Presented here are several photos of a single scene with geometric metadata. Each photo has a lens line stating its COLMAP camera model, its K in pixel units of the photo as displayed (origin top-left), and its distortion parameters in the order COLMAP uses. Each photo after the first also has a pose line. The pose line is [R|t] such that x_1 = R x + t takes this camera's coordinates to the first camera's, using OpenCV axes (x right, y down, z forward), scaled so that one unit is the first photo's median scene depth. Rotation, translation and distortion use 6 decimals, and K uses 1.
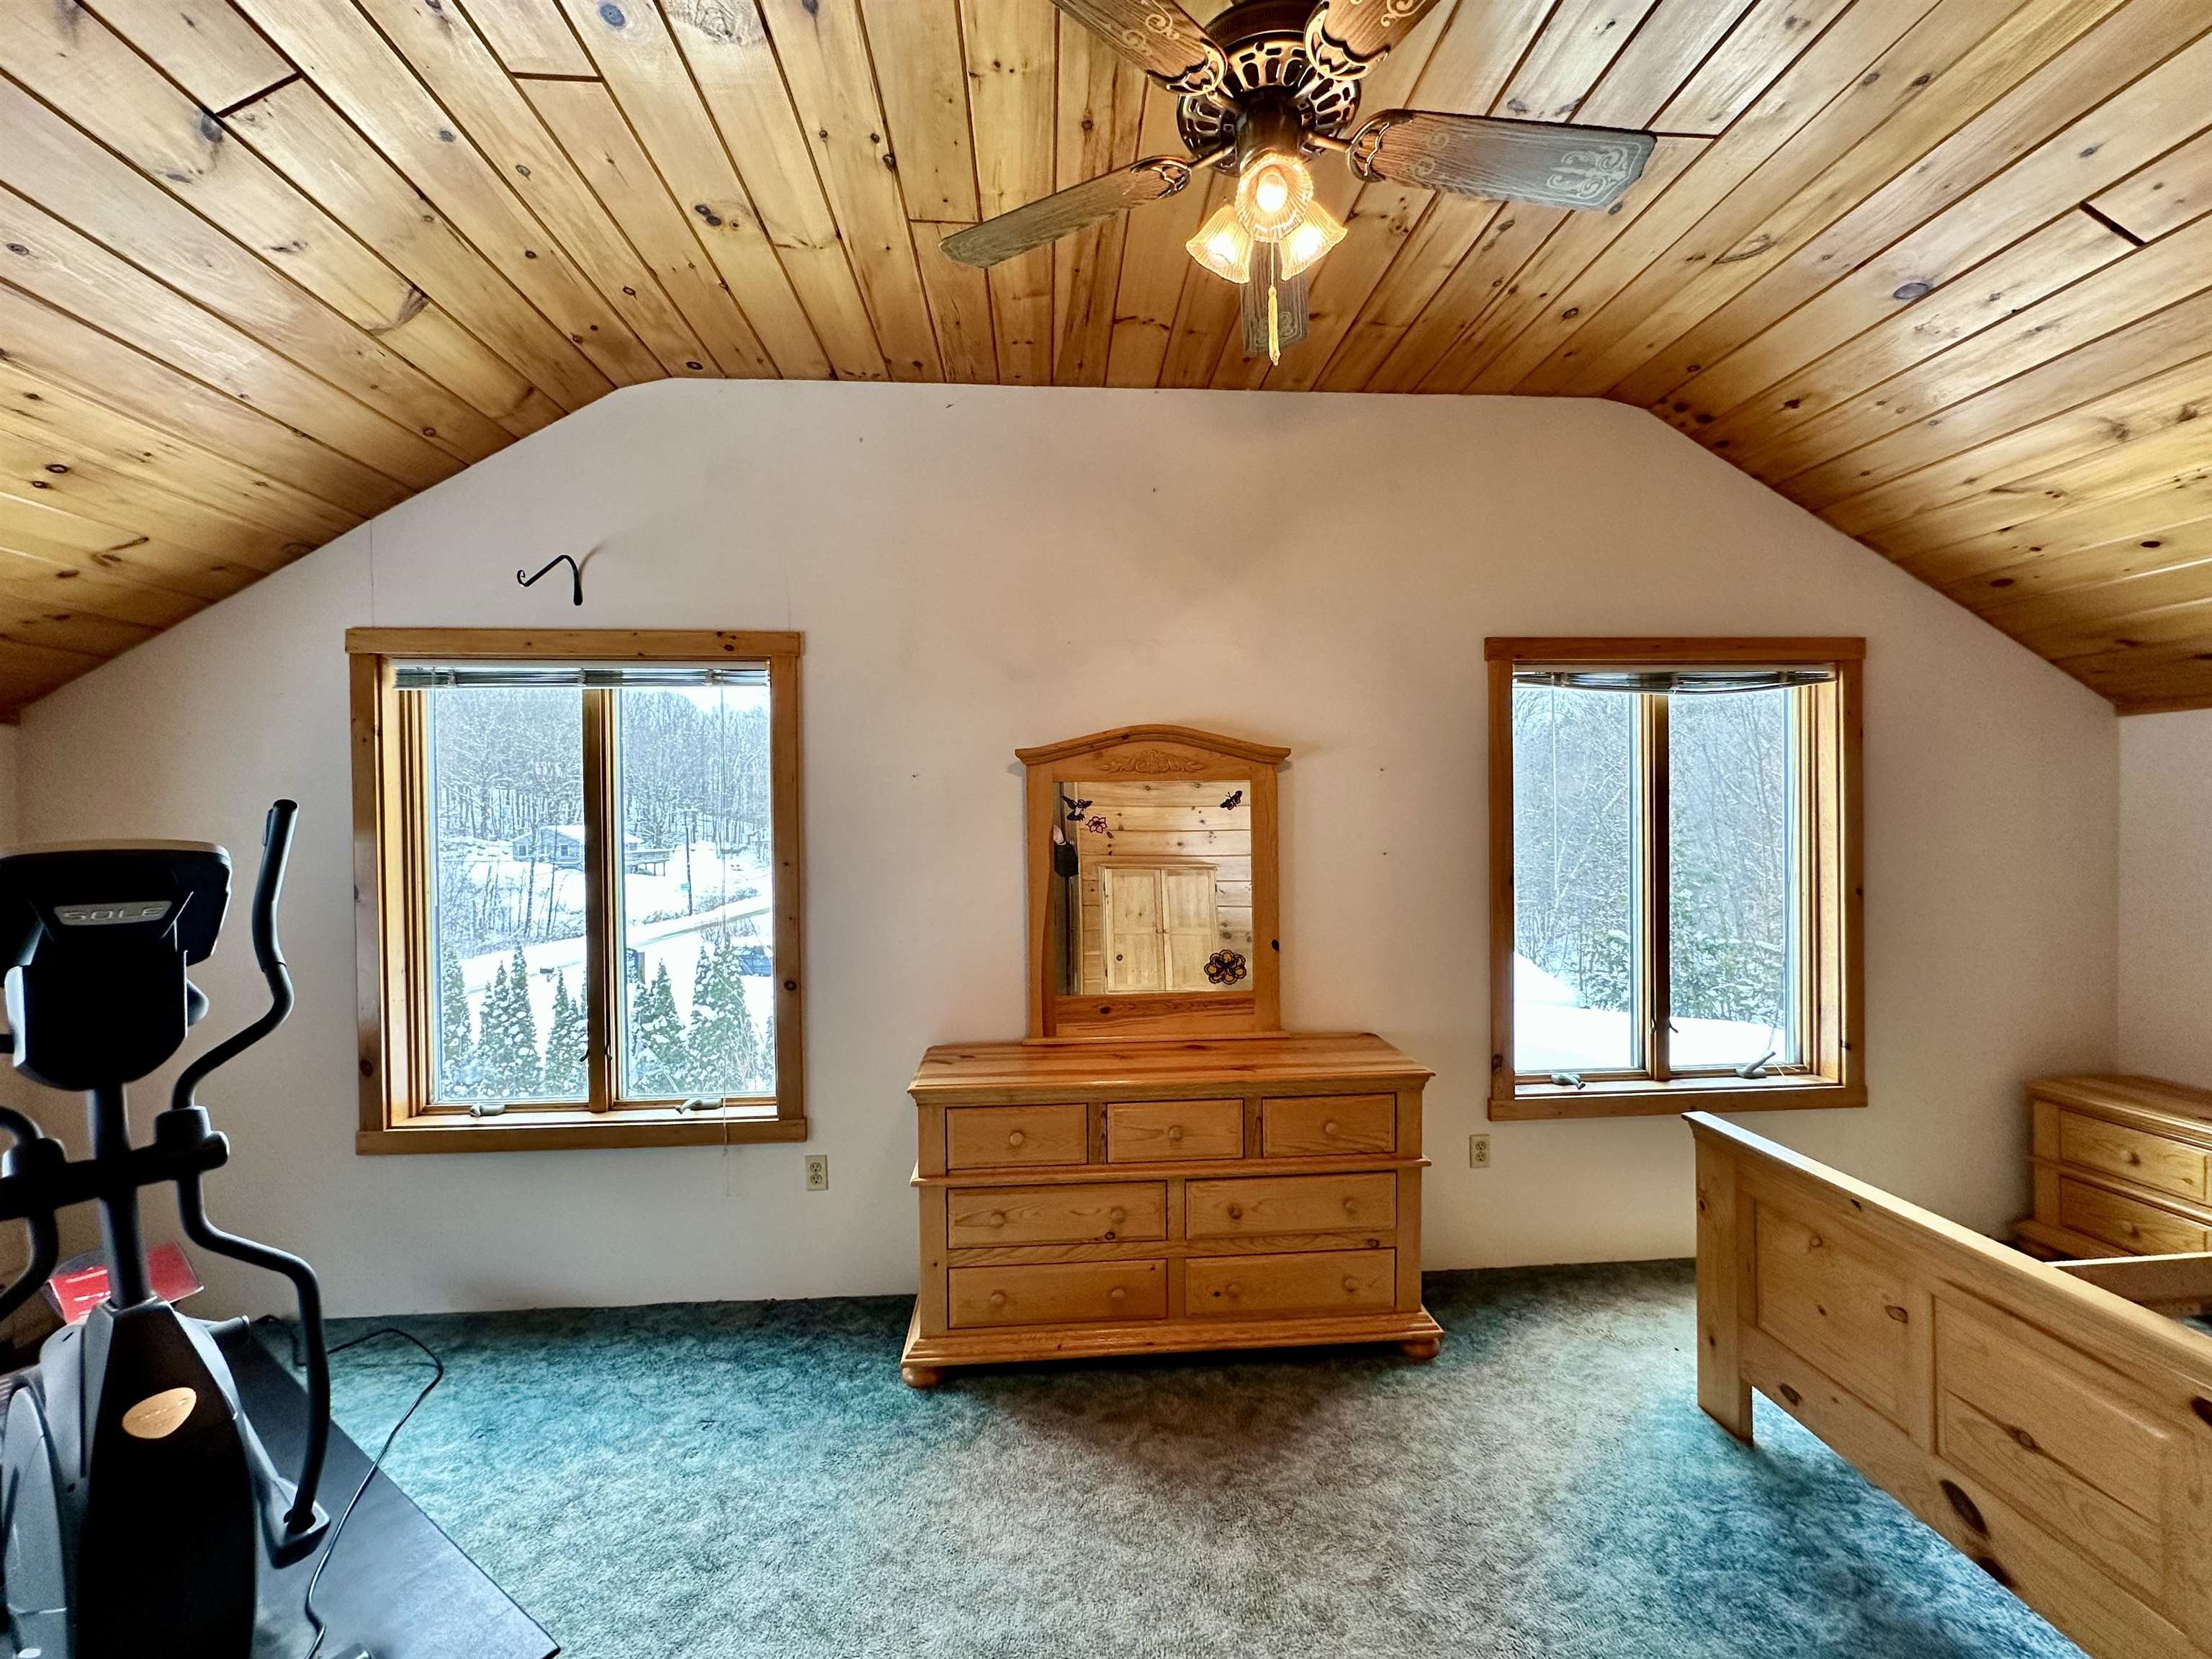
lens RADIAL K [[878.6, 0, 1105.2], [0, 878.6, 831.8], [0, 0, 1]] dist [-0.001814, 0.000273]
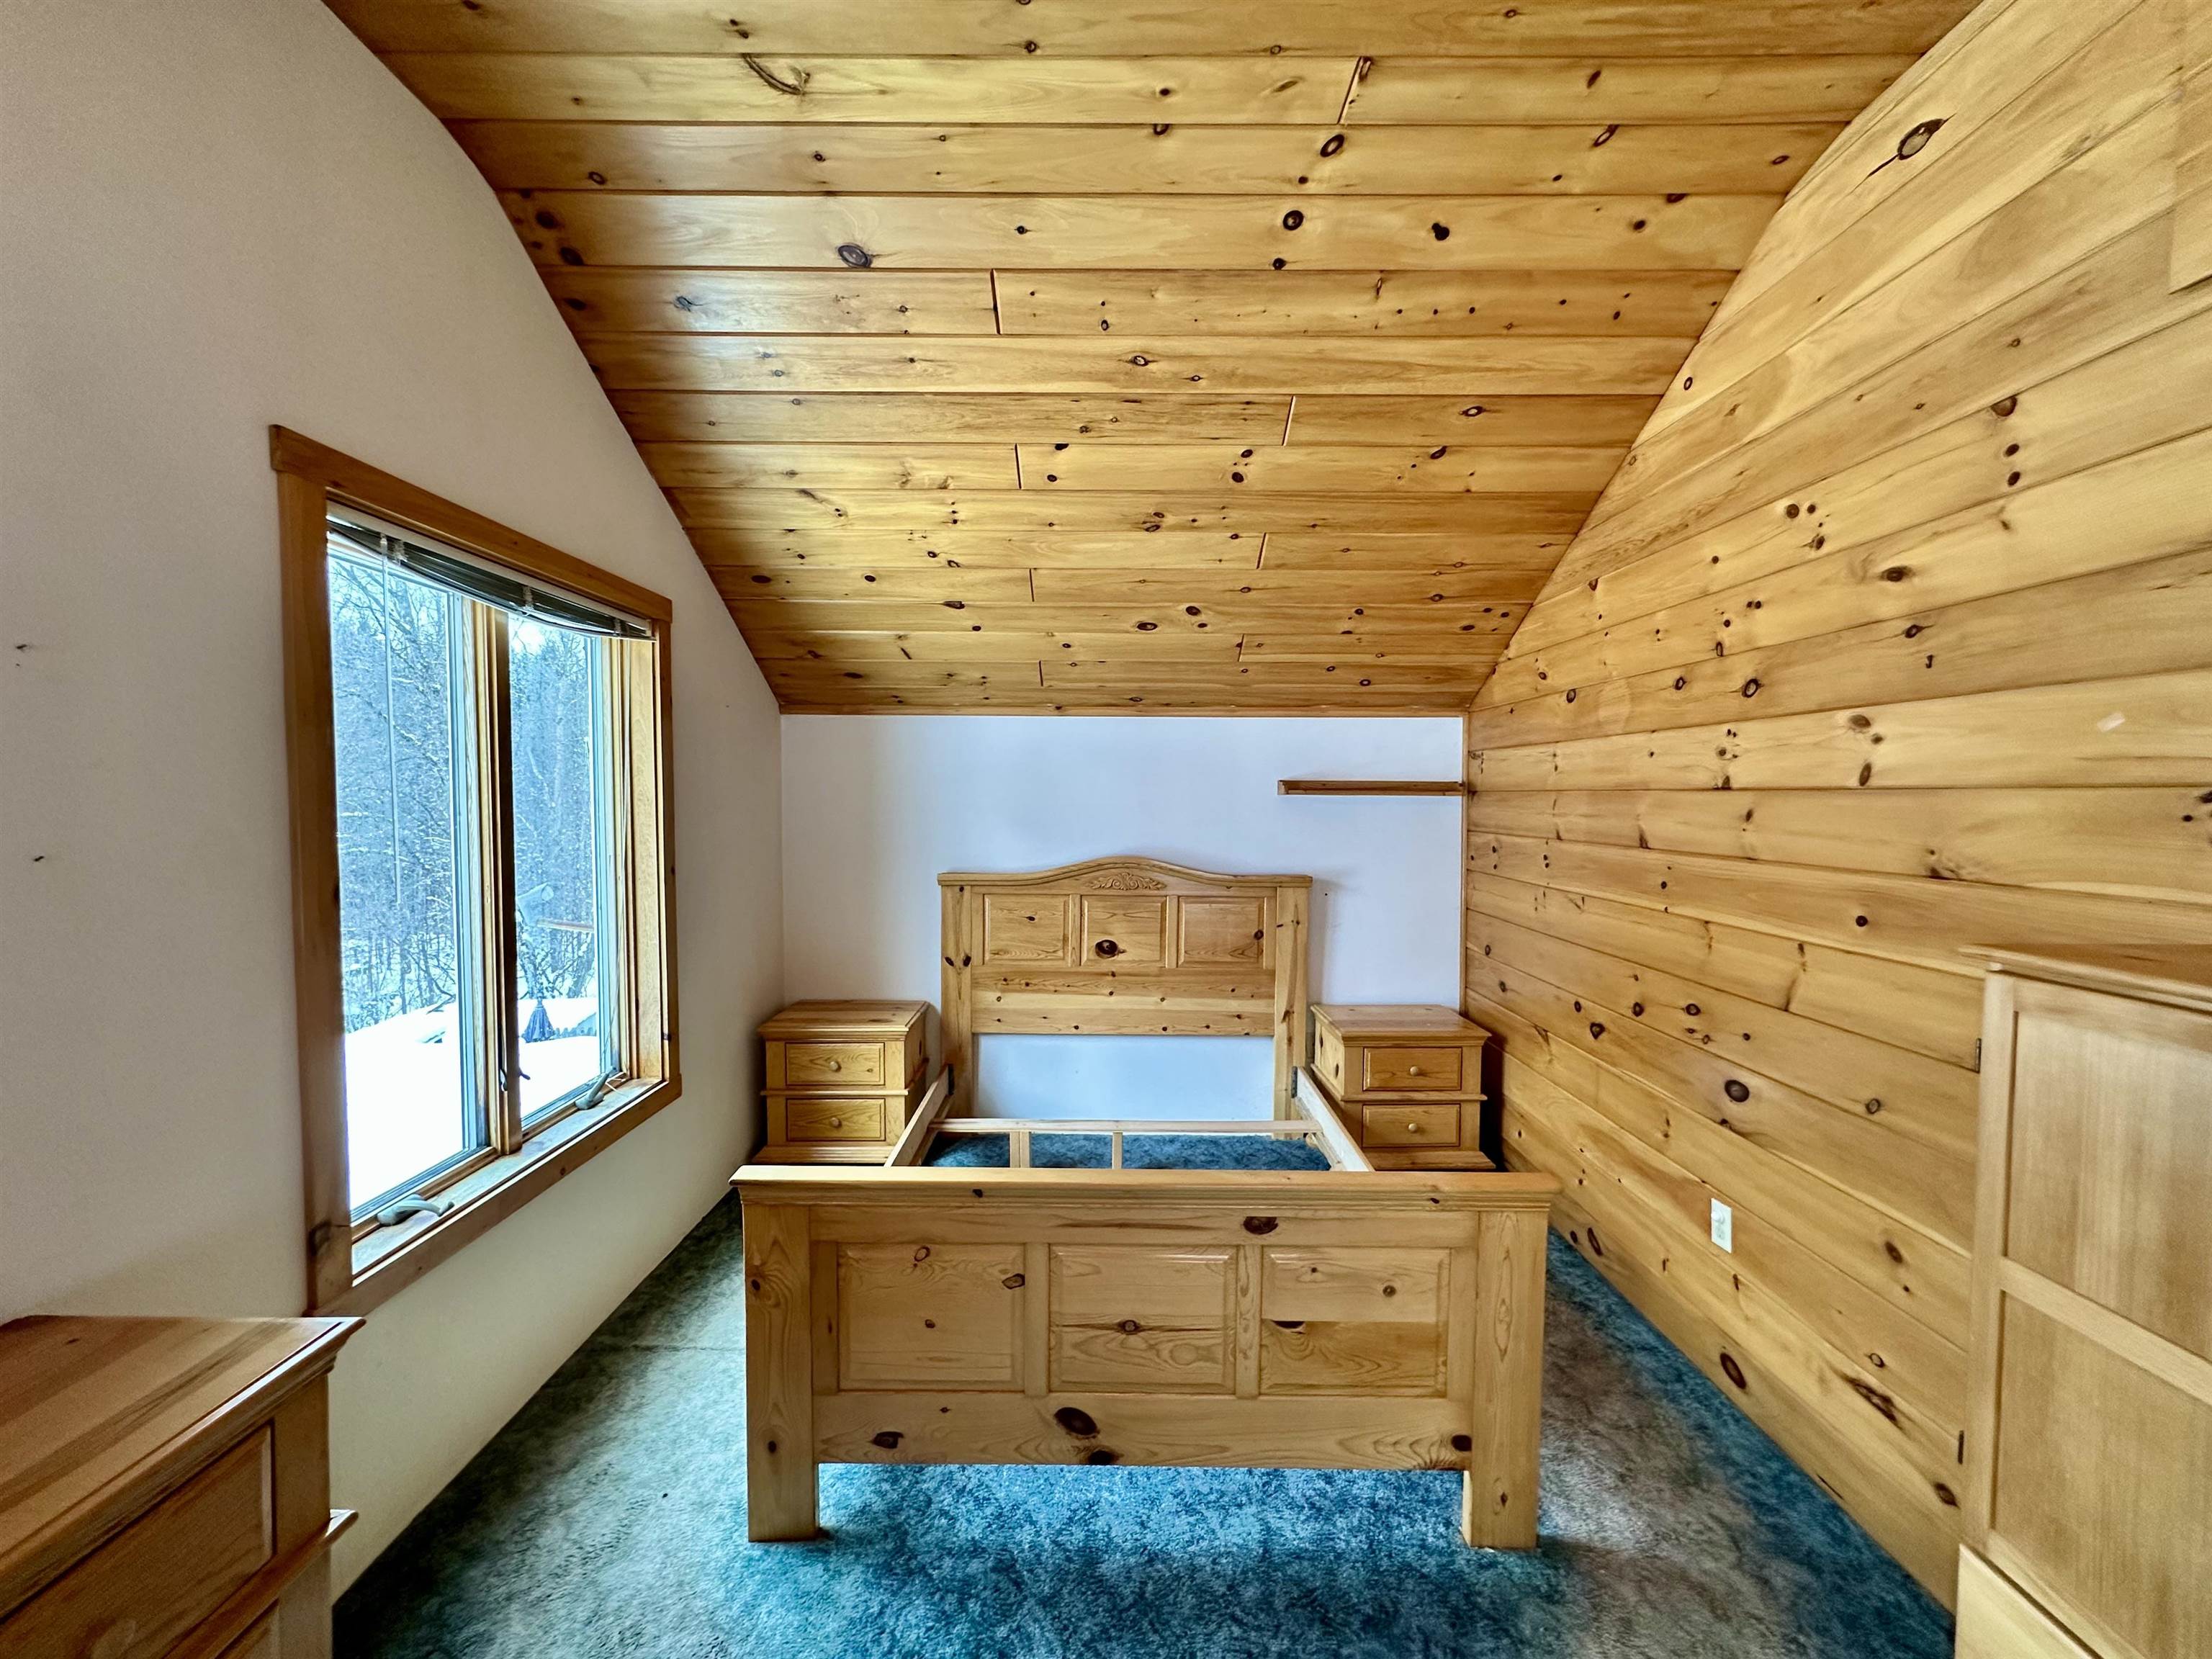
lens RADIAL K [[878.6, 0, 1105.7], [0, 878.6, 831.4], [0, 0, 1]] dist [-0.001814, 0.000273]
pose [[0.071801, -0.025391, 0.997096, -0.053944], [0.007157, 0.999663, 0.024941, 0.007378], [-0.997393, 0.005346, 0.071958, 0.570292]]
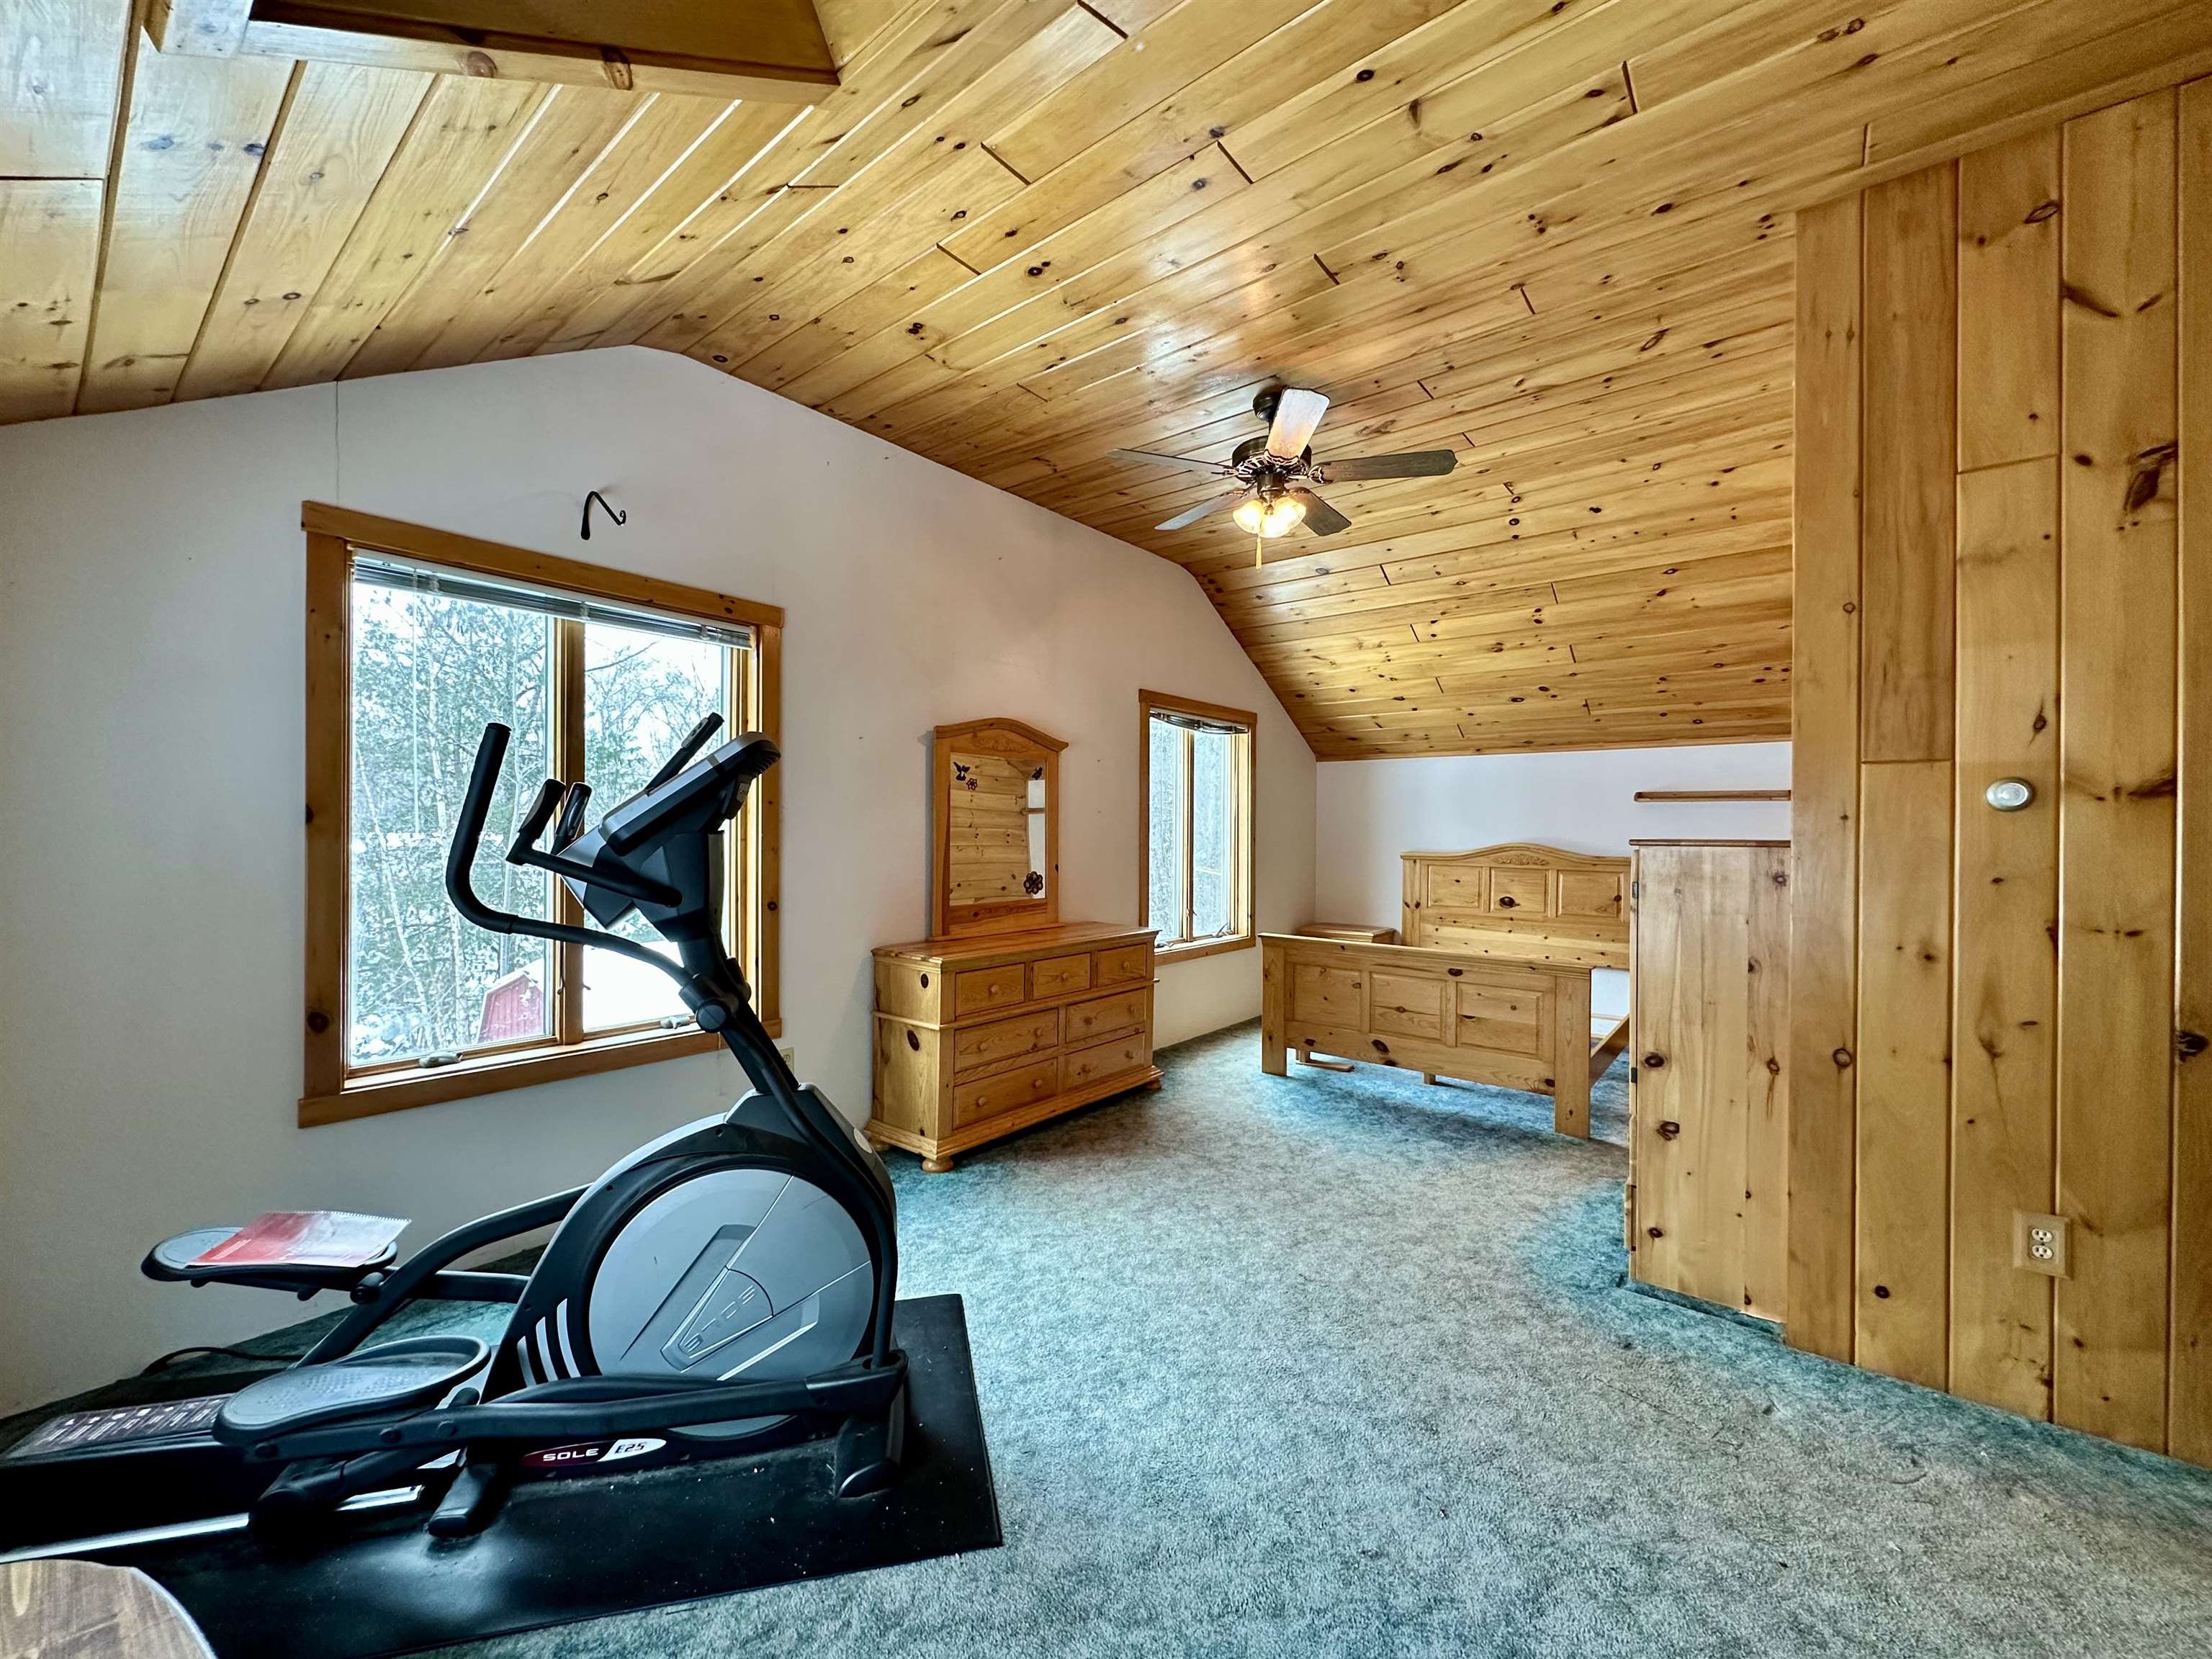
lens RADIAL K [[878.6, 0, 1106.5], [0, 878.6, 830.8], [0, 0, 1]] dist [-0.001814, 0.000273]
pose [[0.679812, 0.015945, 0.733213, -1.027833], [-0.008021, 0.999865, -0.014307, 0.098022], [-0.733342, 0.003845, 0.679849, -0.144825]]
